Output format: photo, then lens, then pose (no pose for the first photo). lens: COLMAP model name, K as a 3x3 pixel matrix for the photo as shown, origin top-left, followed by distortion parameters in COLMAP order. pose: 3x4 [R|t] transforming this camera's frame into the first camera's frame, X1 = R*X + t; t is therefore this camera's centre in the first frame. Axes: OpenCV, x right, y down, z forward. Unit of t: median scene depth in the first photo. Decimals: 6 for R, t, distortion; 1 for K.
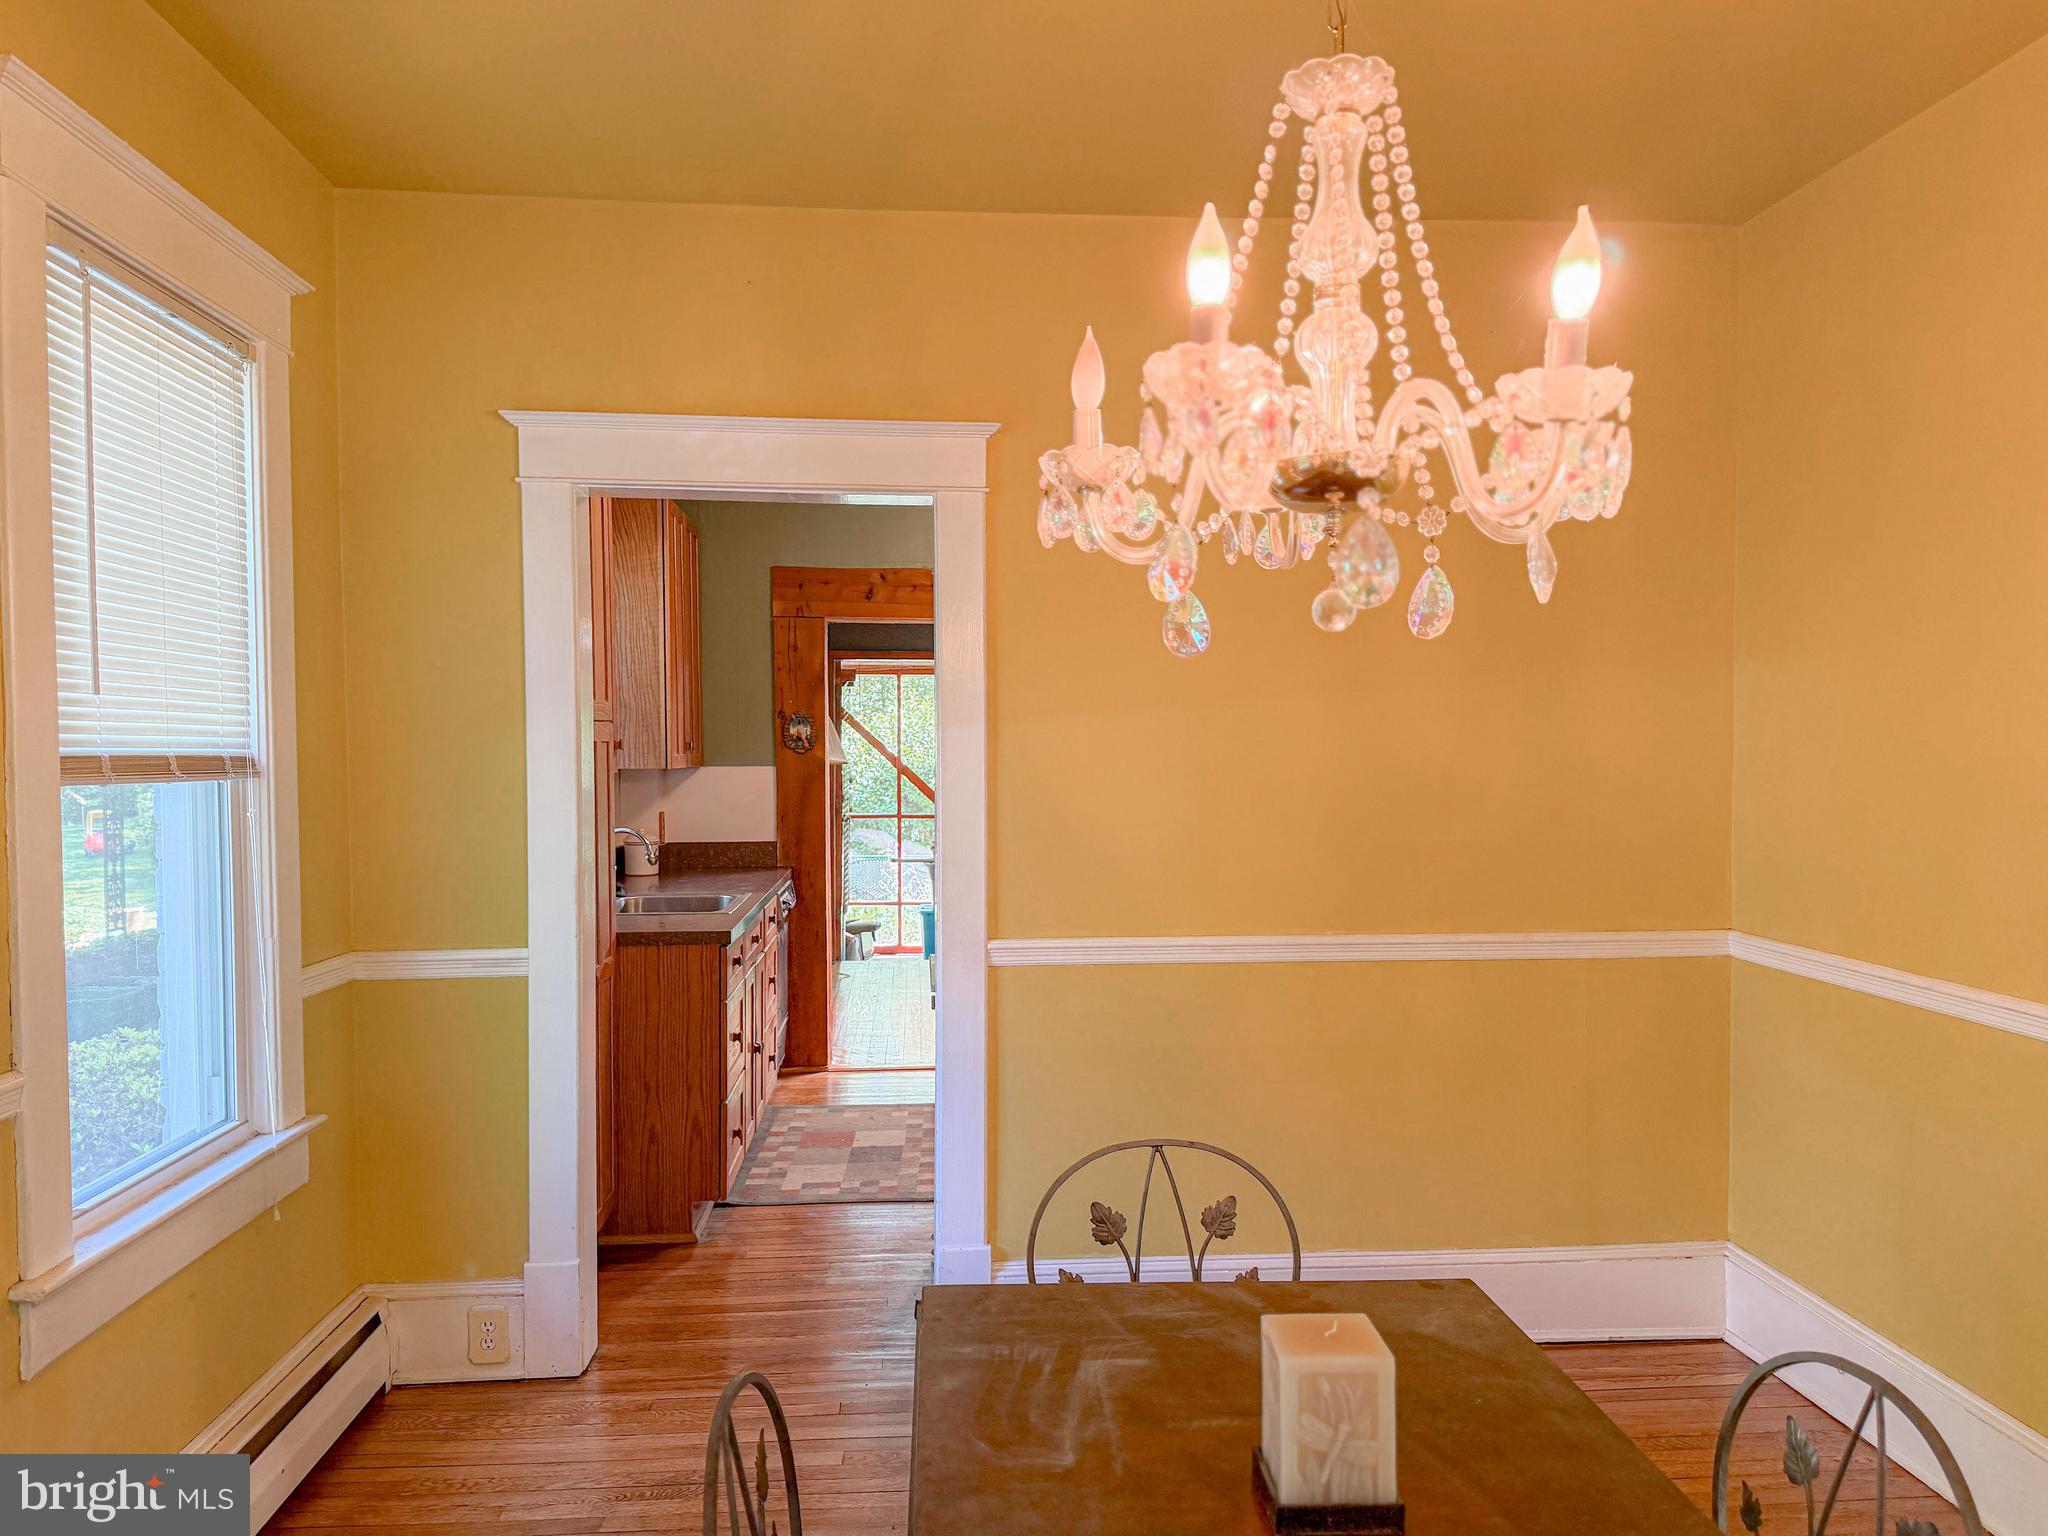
lens RADIAL K [[1472.4, 0, 1028.2], [0, 1472.4, 779.6], [0, 0, 1]] dist [0.056426, -0.070025]
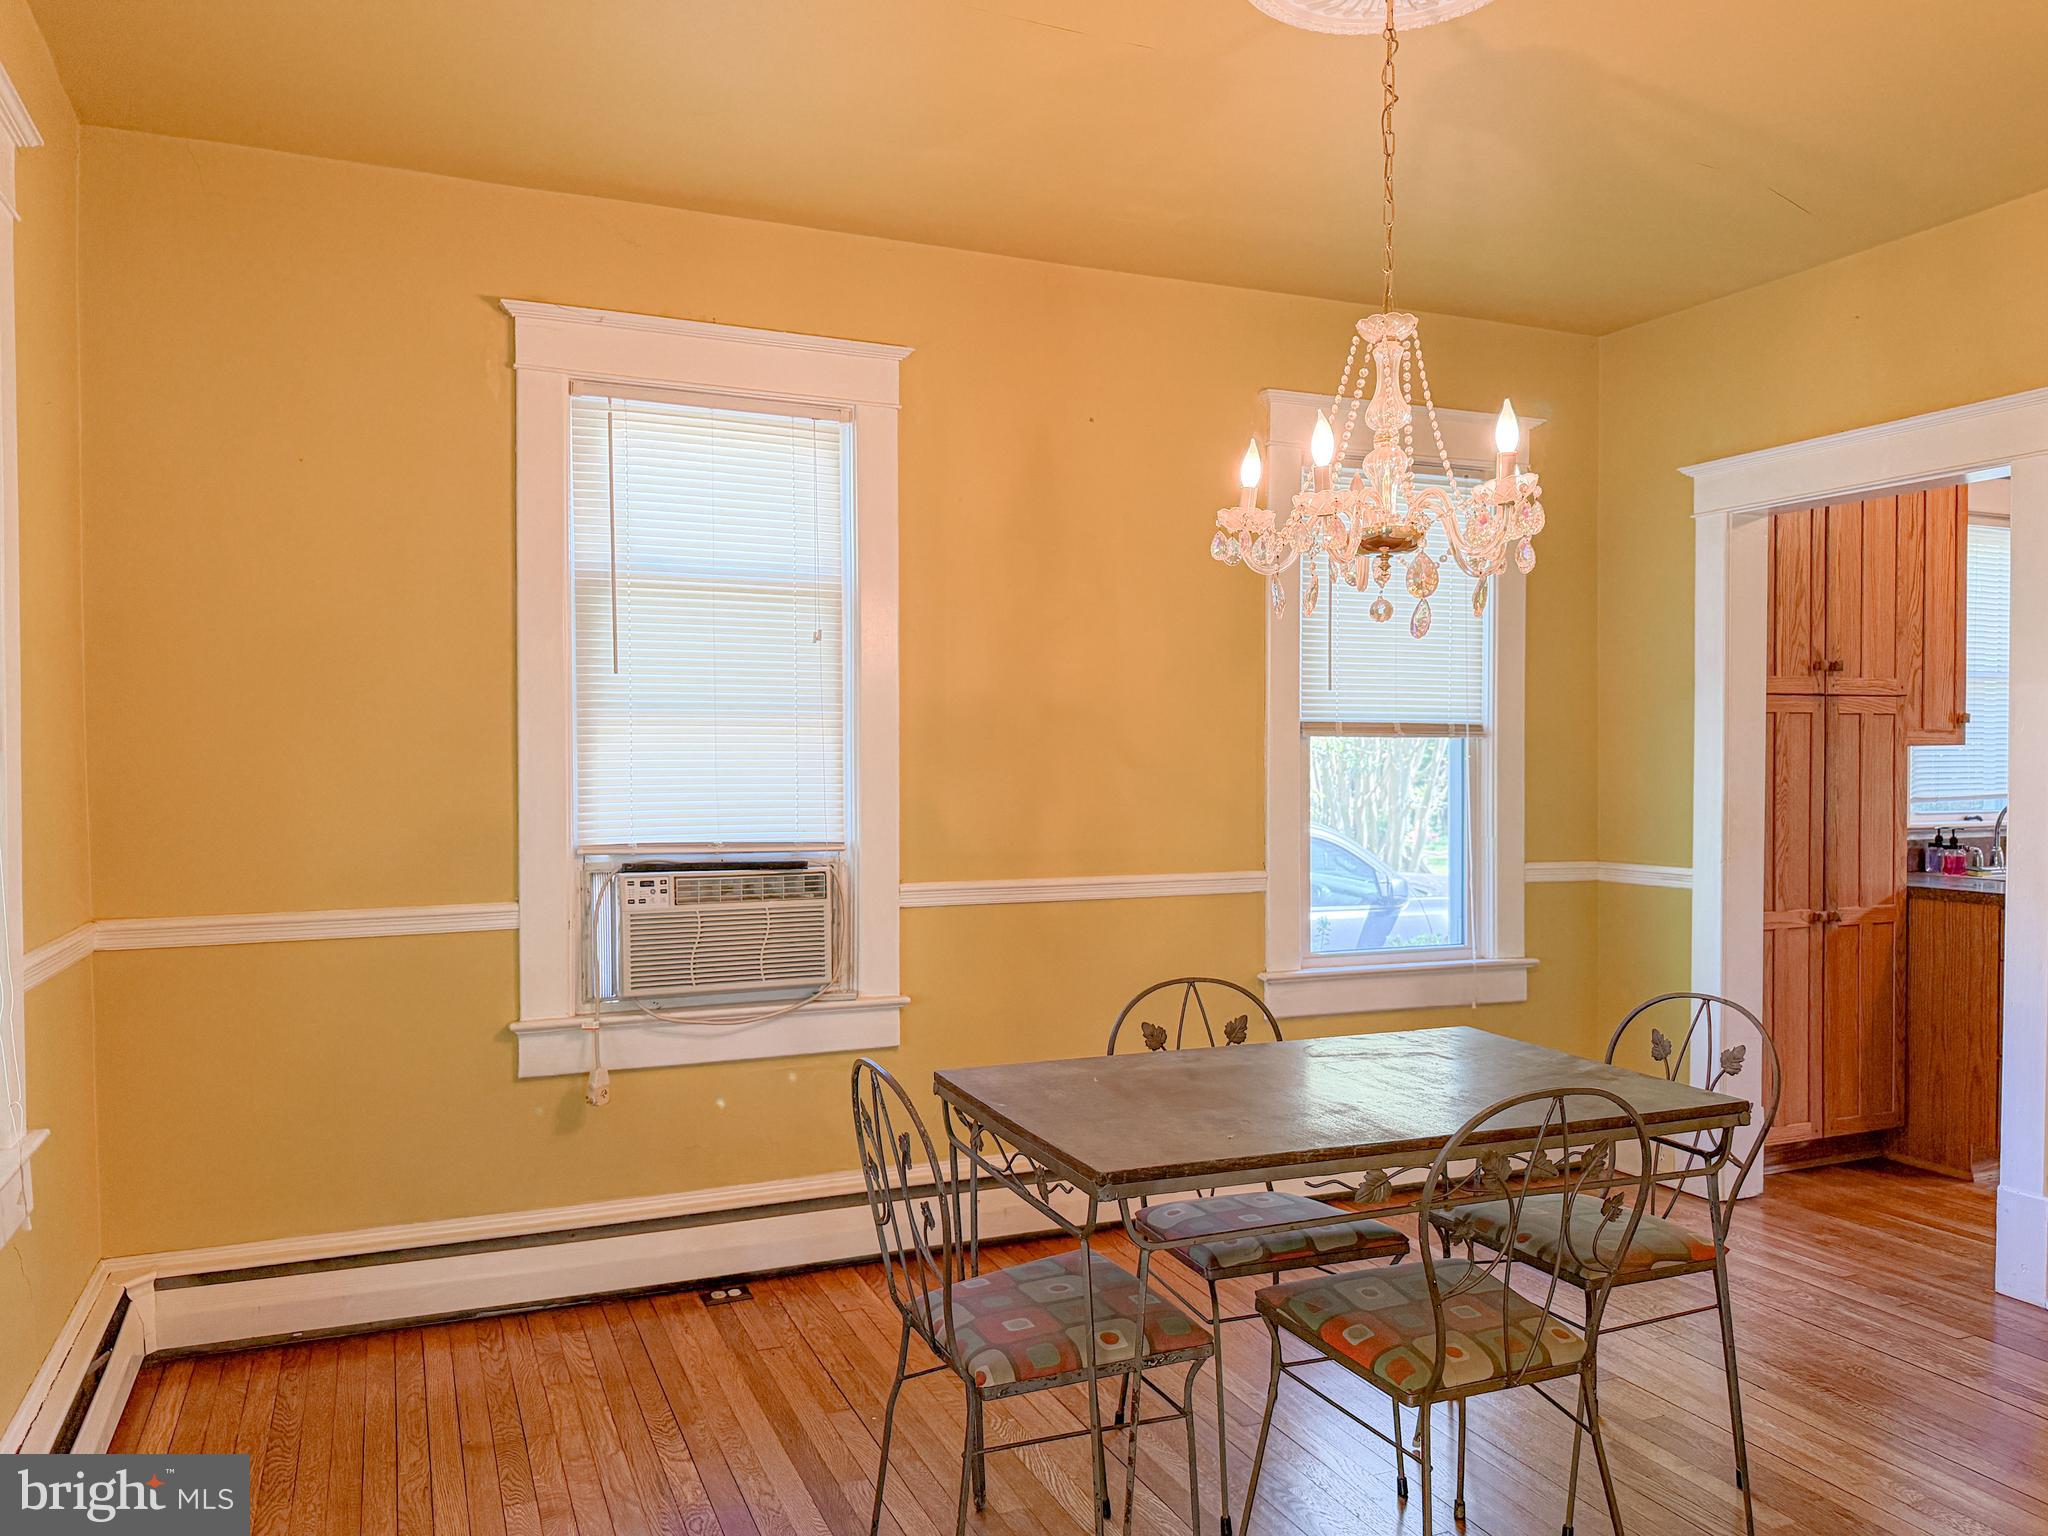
lens RADIAL K [[1472.4, 0, 1017.7], [0, 1472.4, 780.6], [0, 0, 1]] dist [0.056426, -0.070025]
pose [[0.324527, 0.016905, -0.945726, 0.794023], [-0.021433, 0.999715, 0.010516, 0.037424], [0.945634, 0.016857, 0.324796, -0.006996]]
